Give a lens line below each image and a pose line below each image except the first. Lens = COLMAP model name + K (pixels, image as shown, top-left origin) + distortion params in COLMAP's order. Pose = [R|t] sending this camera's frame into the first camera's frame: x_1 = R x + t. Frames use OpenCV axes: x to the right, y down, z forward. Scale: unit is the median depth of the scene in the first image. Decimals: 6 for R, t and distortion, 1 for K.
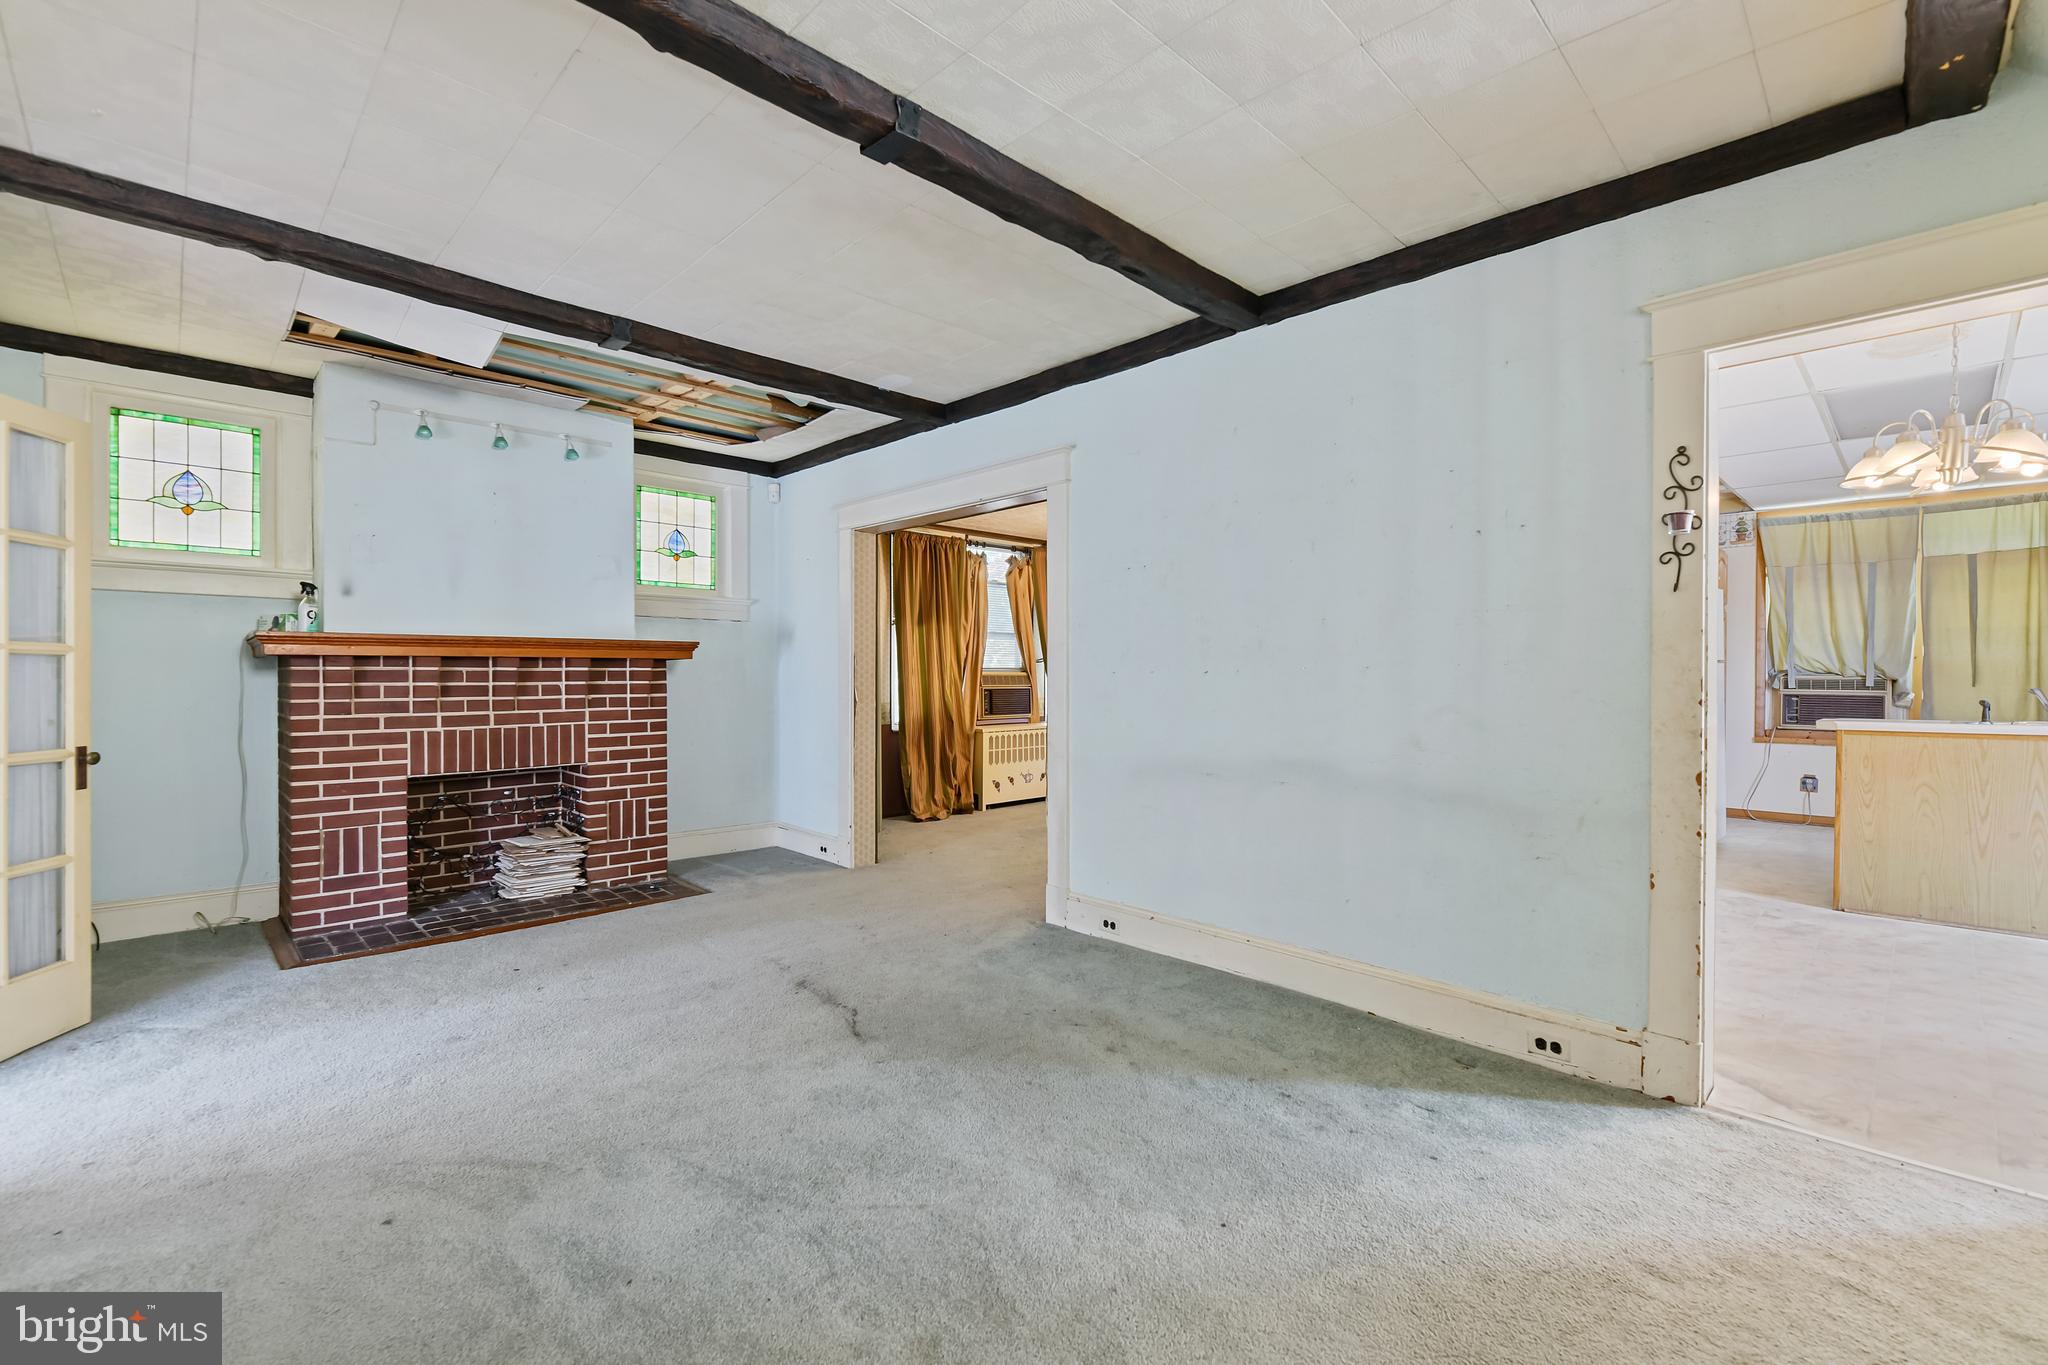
lens RADIAL K [[897.6, 0, 1024.0], [0, 897.6, 682.5], [0, 0, 1]] dist [-0.000197, -0.000374]
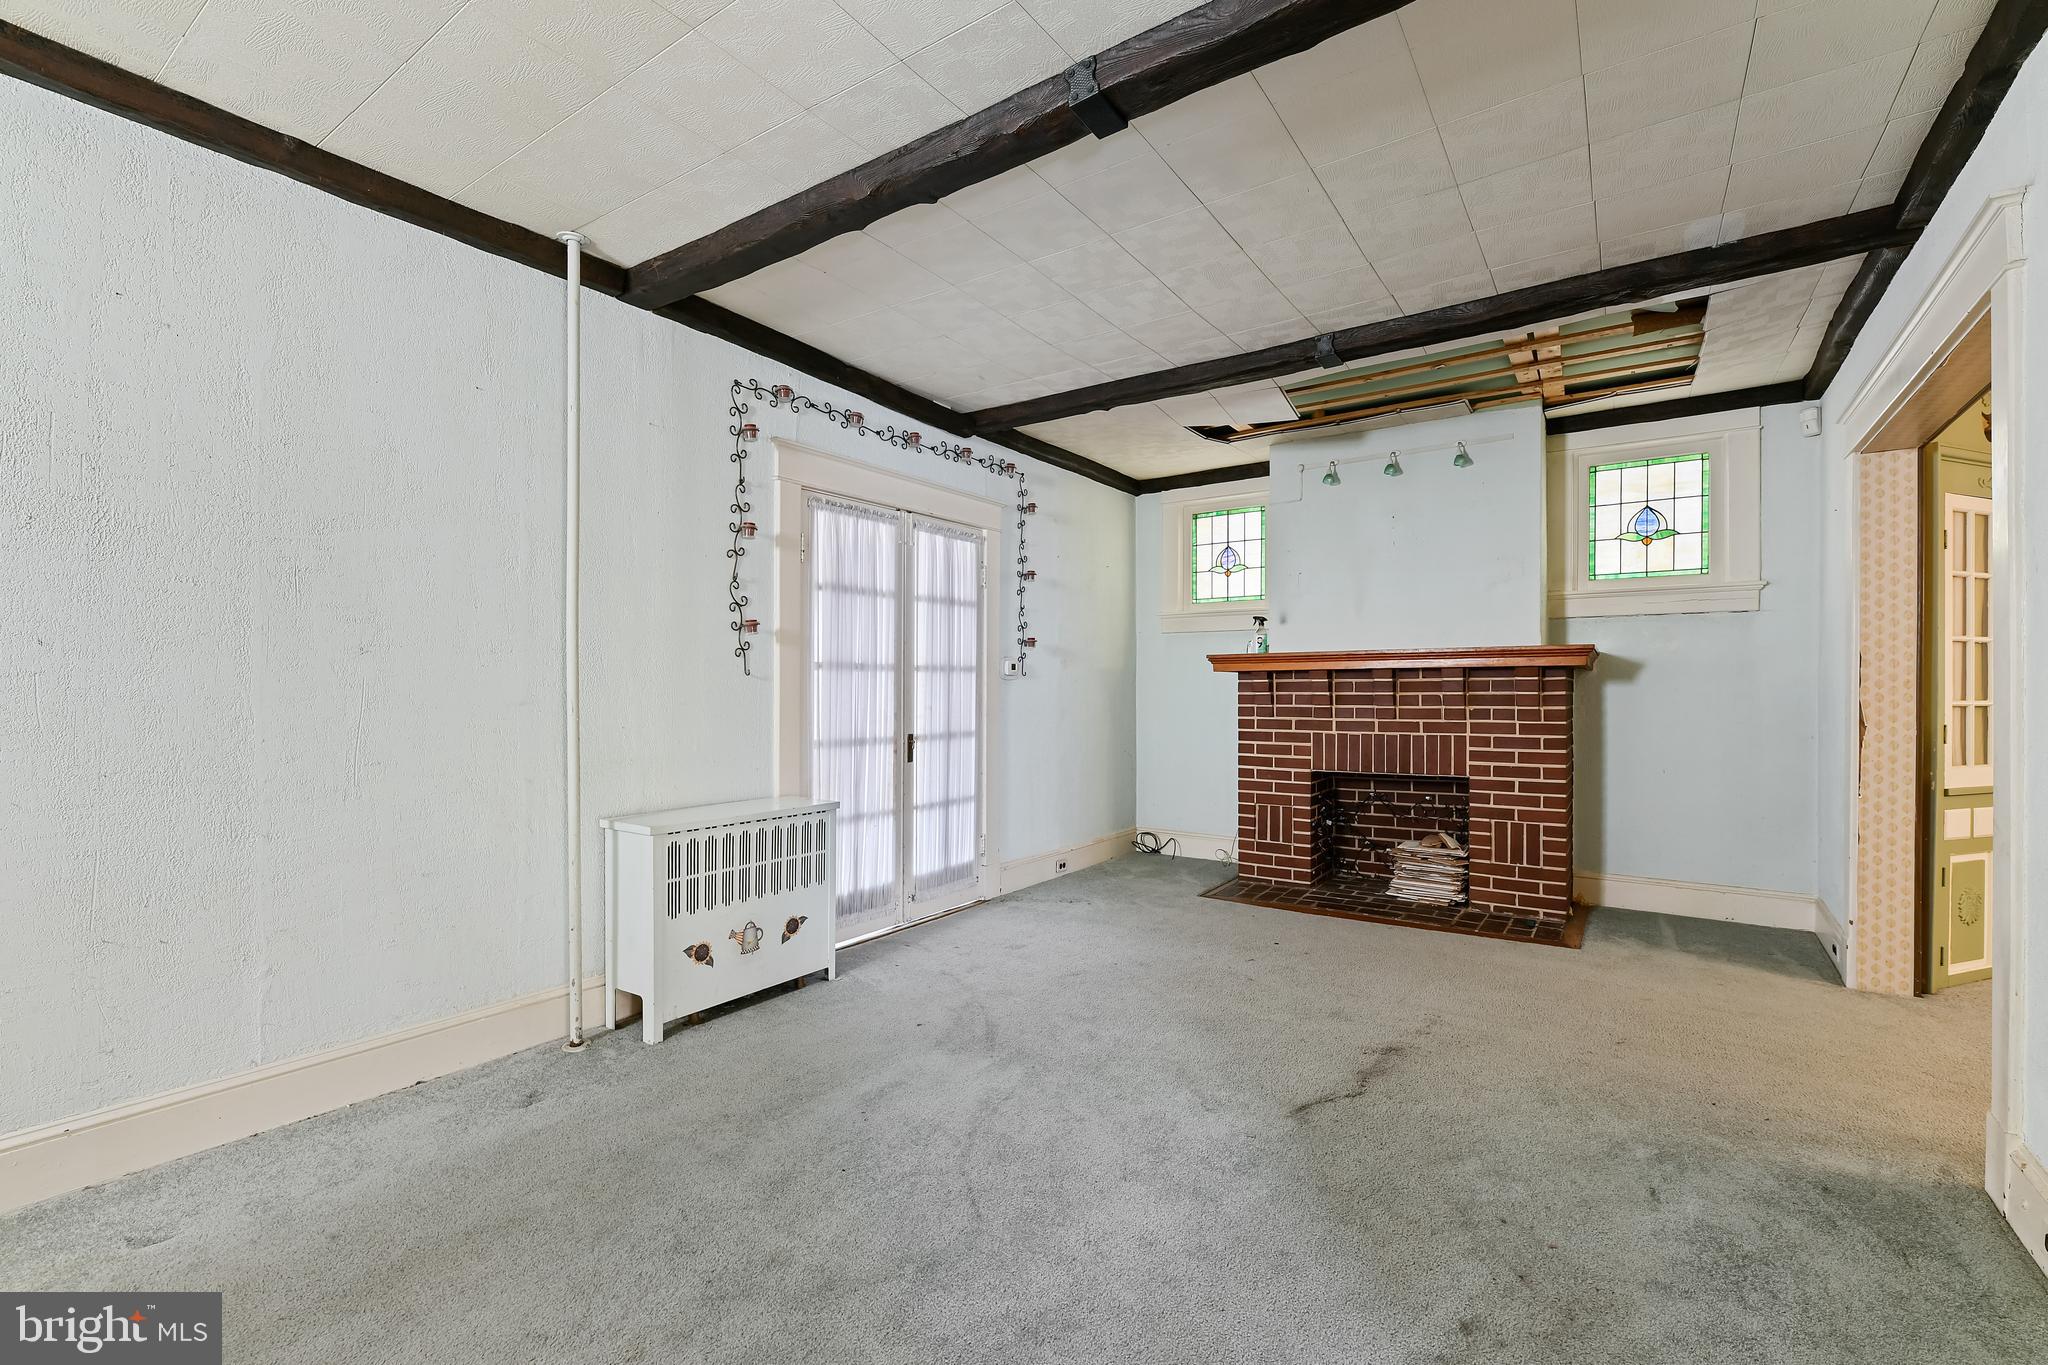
lens RADIAL K [[879.2, 0, 1026.9], [0, 879.2, 692.2], [0, 0, 1]] dist [-0.001447, -0.000170]
pose [[0.185898, 0.004310, -0.982560, 0.333935], [-0.005063, 0.999981, 0.003429, -0.001462], [0.982556, 0.004337, 0.185916, 0.339432]]
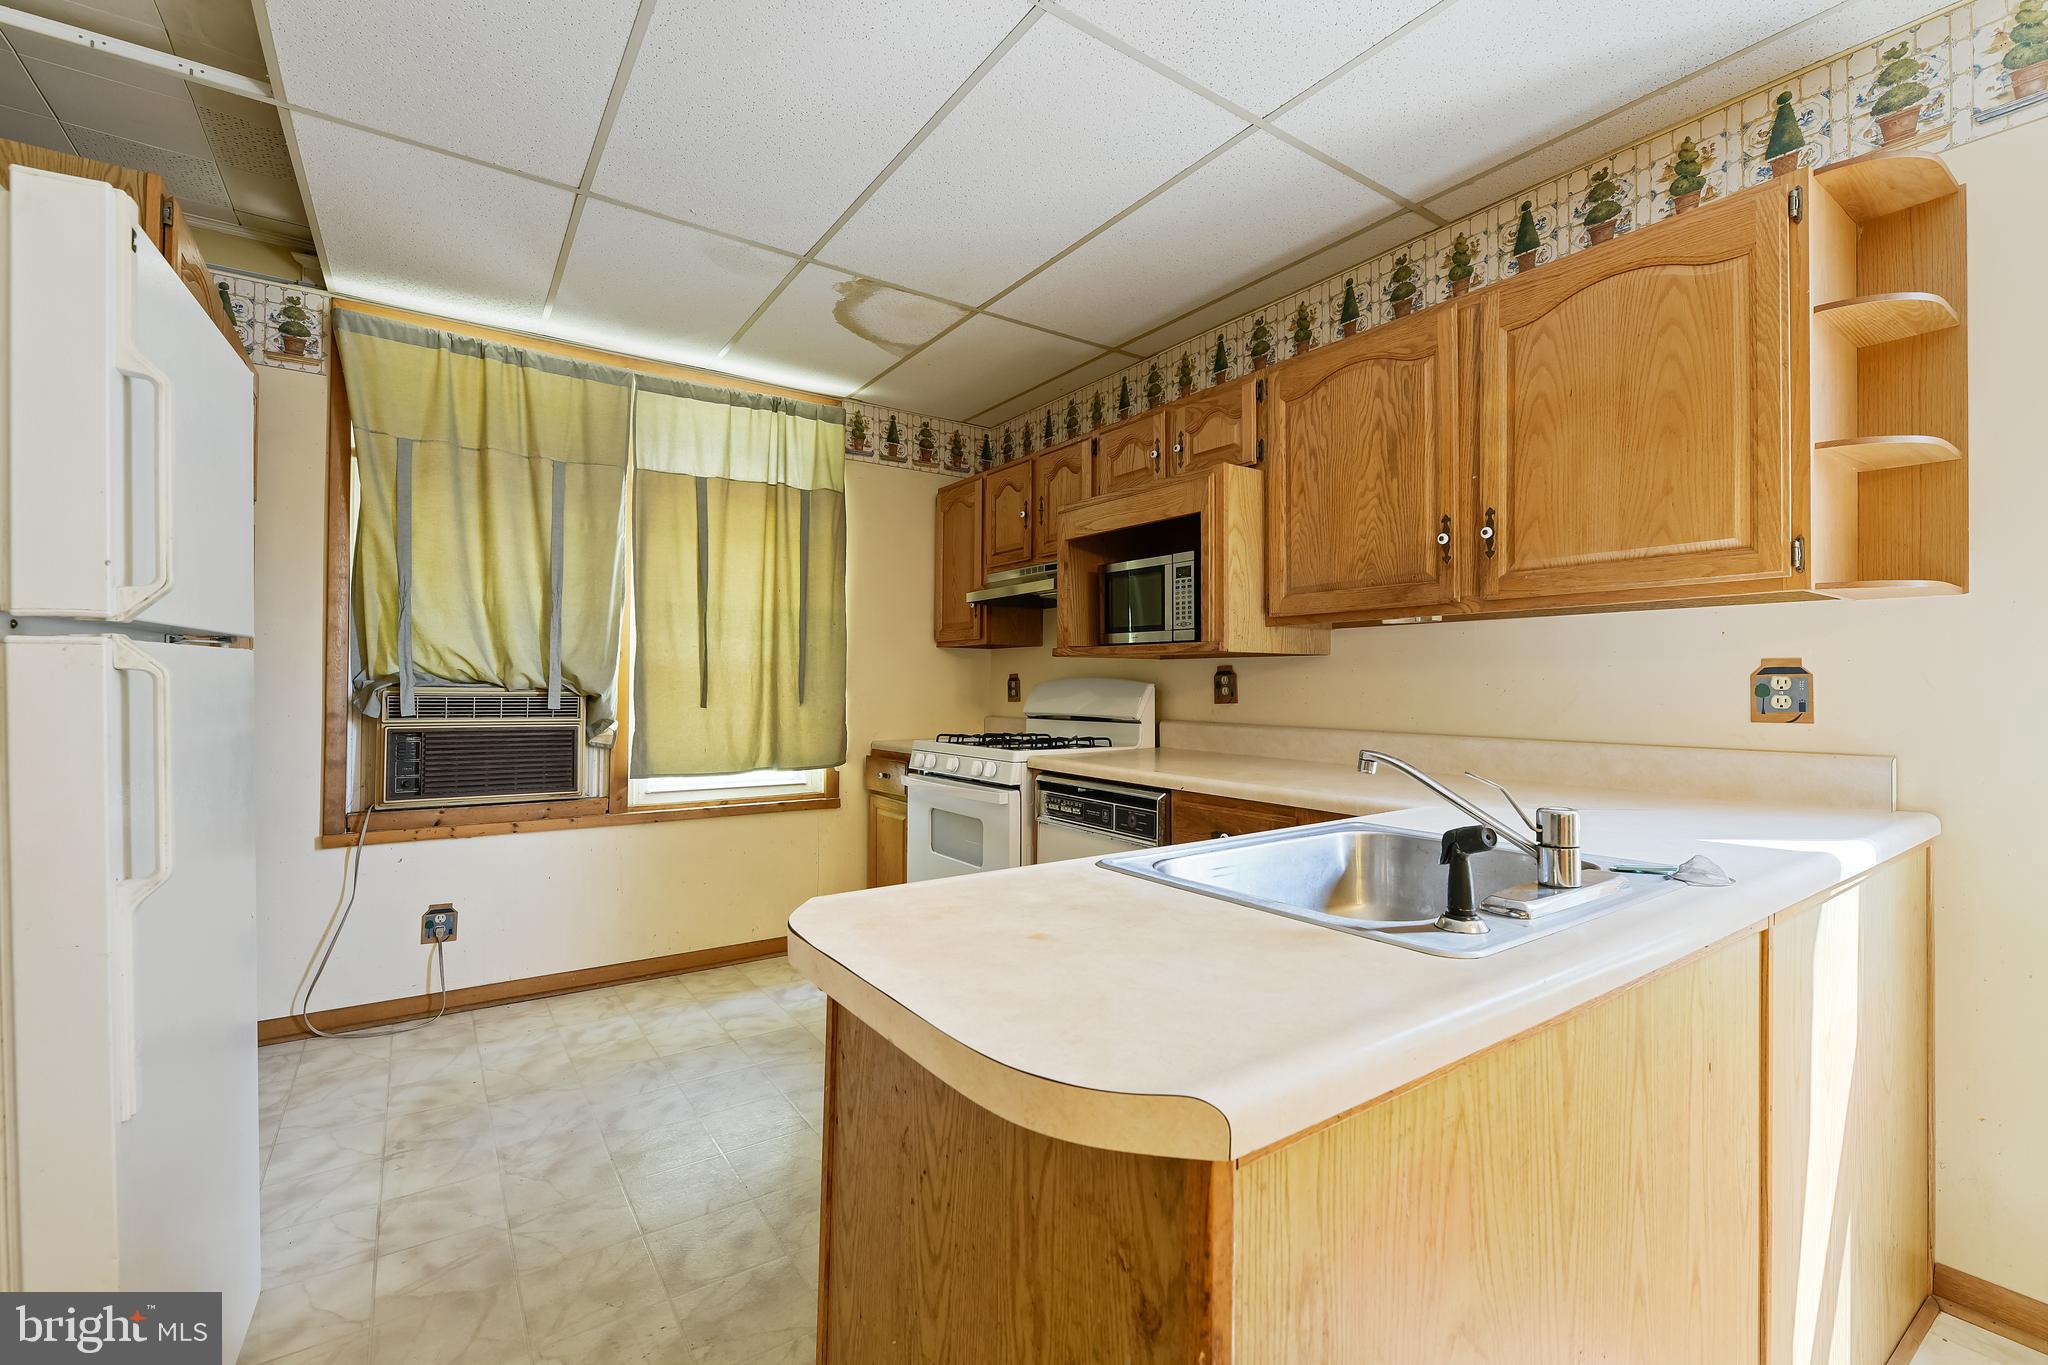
lens RADIAL K [[864.8, 0, 1021.8], [0, 864.8, 677.4], [0, 0, 1]] dist [-0.007338, -0.000381]
pose [[0.164277, 0.006946, 0.986390, 0.699174], [0.000444, 0.999975, -0.007115, -0.013583], [-0.986414, 0.001607, 0.164270, 0.906587]]
